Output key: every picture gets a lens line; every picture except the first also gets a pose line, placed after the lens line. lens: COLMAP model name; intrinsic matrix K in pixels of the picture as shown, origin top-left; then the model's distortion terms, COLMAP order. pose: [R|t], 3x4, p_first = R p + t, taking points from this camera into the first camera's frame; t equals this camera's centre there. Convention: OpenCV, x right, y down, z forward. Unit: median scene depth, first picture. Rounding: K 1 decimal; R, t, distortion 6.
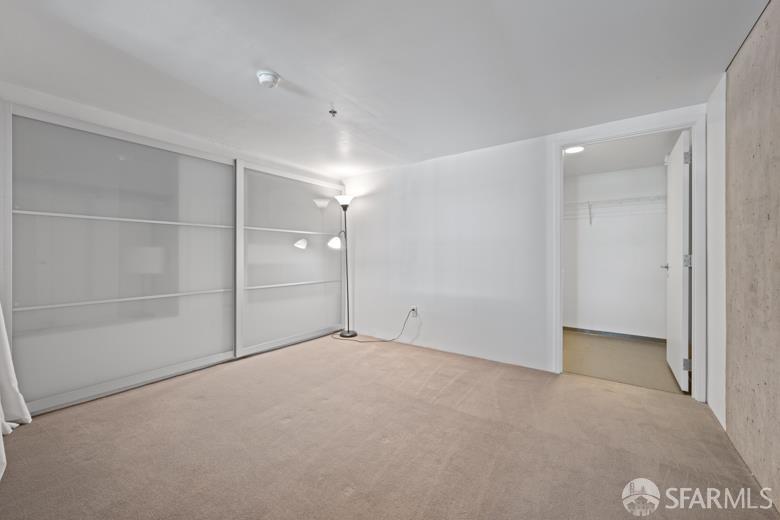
lens RADIAL K [[306.2, 0, 390.4], [0, 306.2, 257.4], [0, 0, 1]] dist [-0.000741, -0.000116]
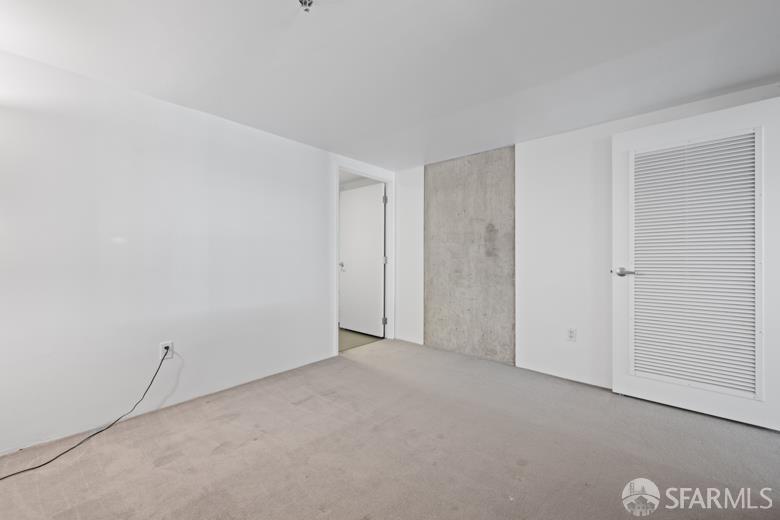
lens RADIAL K [[306.2, 0, 390.4], [0, 306.2, 257.4], [0, 0, 1]] dist [-0.000741, -0.000116]
pose [[0.106398, -0.000598, 0.994323, -0.620834], [0.003546, 0.999994, 0.000222, -0.003598], [-0.994317, 0.003502, 0.106399, 0.665489]]
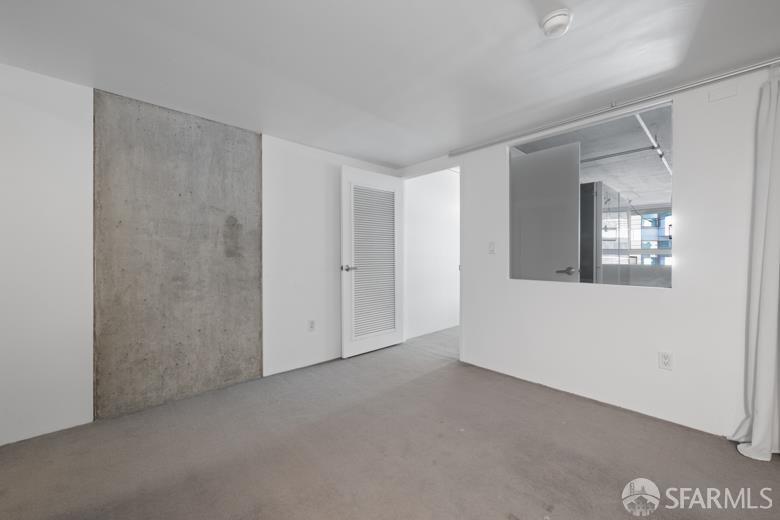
lens RADIAL K [[306.2, 0, 390.4], [0, 306.2, 257.4], [0, 0, 1]] dist [-0.000741, -0.000116]
pose [[-0.977851, 0.003452, 0.209273, -0.109610], [0.004286, 0.999985, 0.003534, -0.004922], [-0.209258, 0.004353, -0.977851, 1.218741]]
